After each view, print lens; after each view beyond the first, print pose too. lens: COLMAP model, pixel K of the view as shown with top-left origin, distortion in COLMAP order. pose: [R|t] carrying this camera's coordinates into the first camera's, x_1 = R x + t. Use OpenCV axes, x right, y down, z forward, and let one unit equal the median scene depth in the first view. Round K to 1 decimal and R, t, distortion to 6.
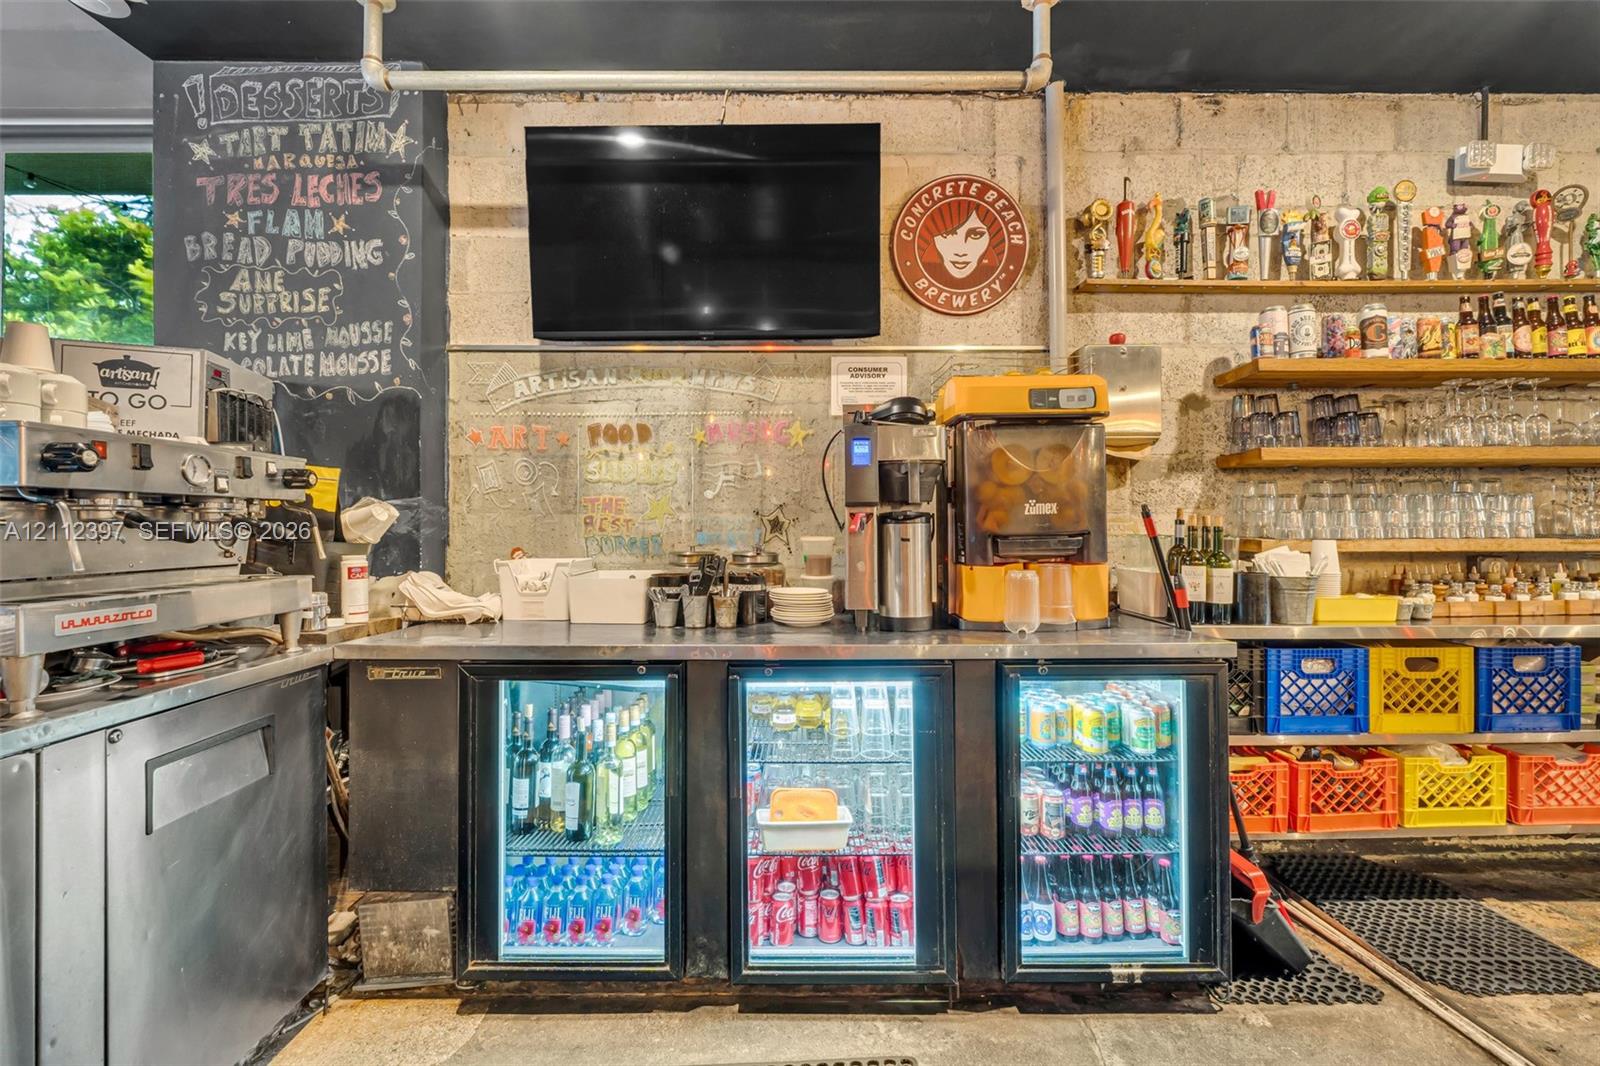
lens RADIAL K [[680.7, 0, 793.3], [0, 680.7, 524.3], [0, 0, 1]] dist [-0.003013, -0.001803]
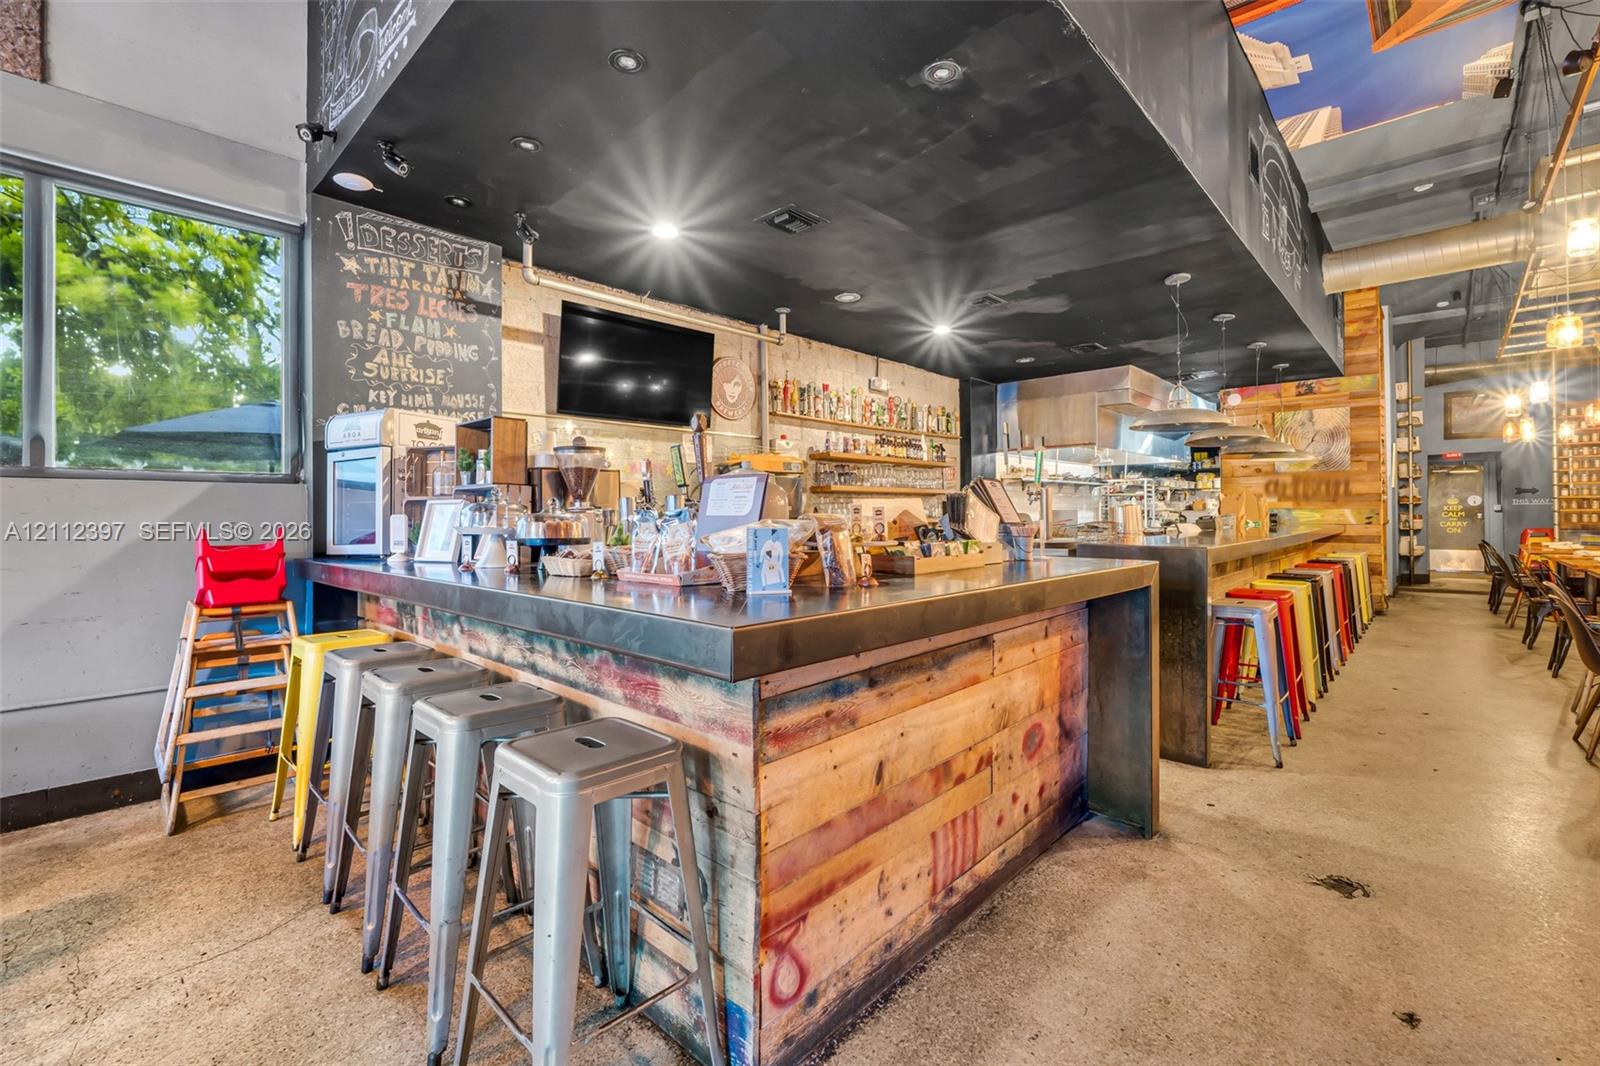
lens RADIAL K [[680.7, 0, 804.2], [0, 680.7, 512.7], [0, 0, 1]] dist [-0.003013, -0.001803]
pose [[0.689123, -0.003686, 0.724635, -1.266784], [0.005632, 0.999984, -0.000270, -0.003528], [-0.724623, 0.004267, 0.689133, -0.736079]]
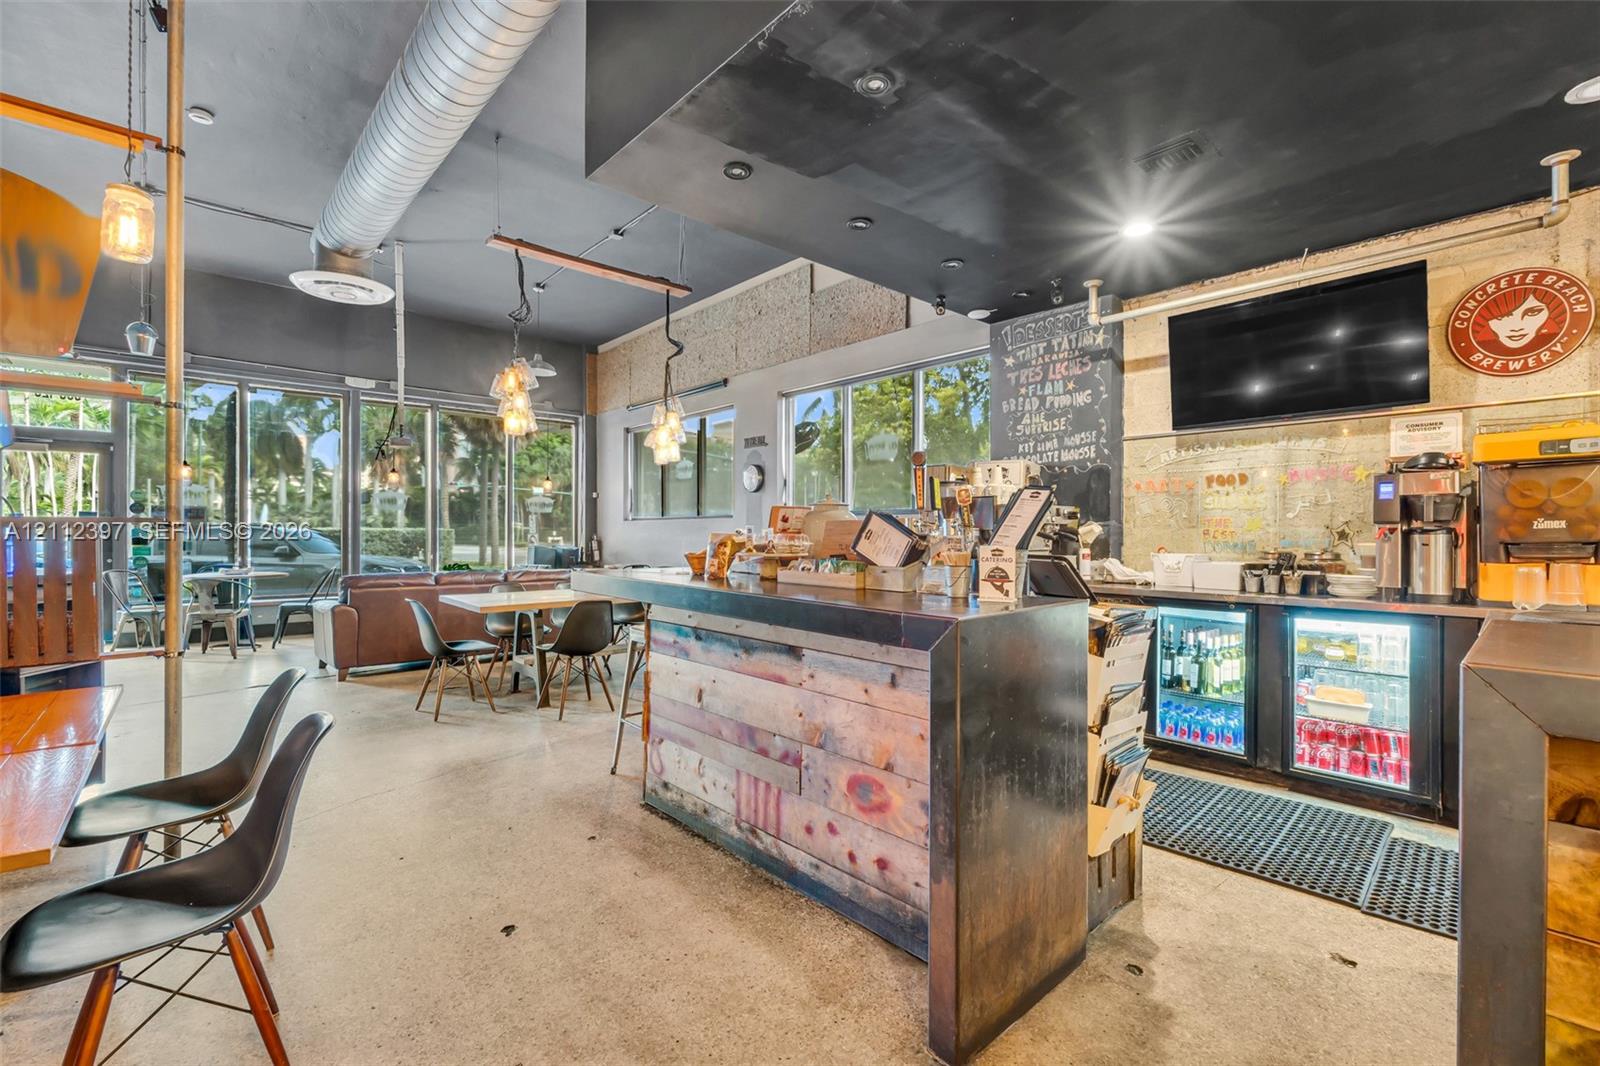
lens RADIAL K [[680.7, 0, 813.5], [0, 680.7, 538.3], [0, 0, 1]] dist [-0.003013, -0.001803]
pose [[0.676727, 0.007143, -0.736200, 0.306646], [-0.001740, 0.999966, 0.008103, -0.002043], [0.736232, -0.004202, 0.676716, -0.933524]]
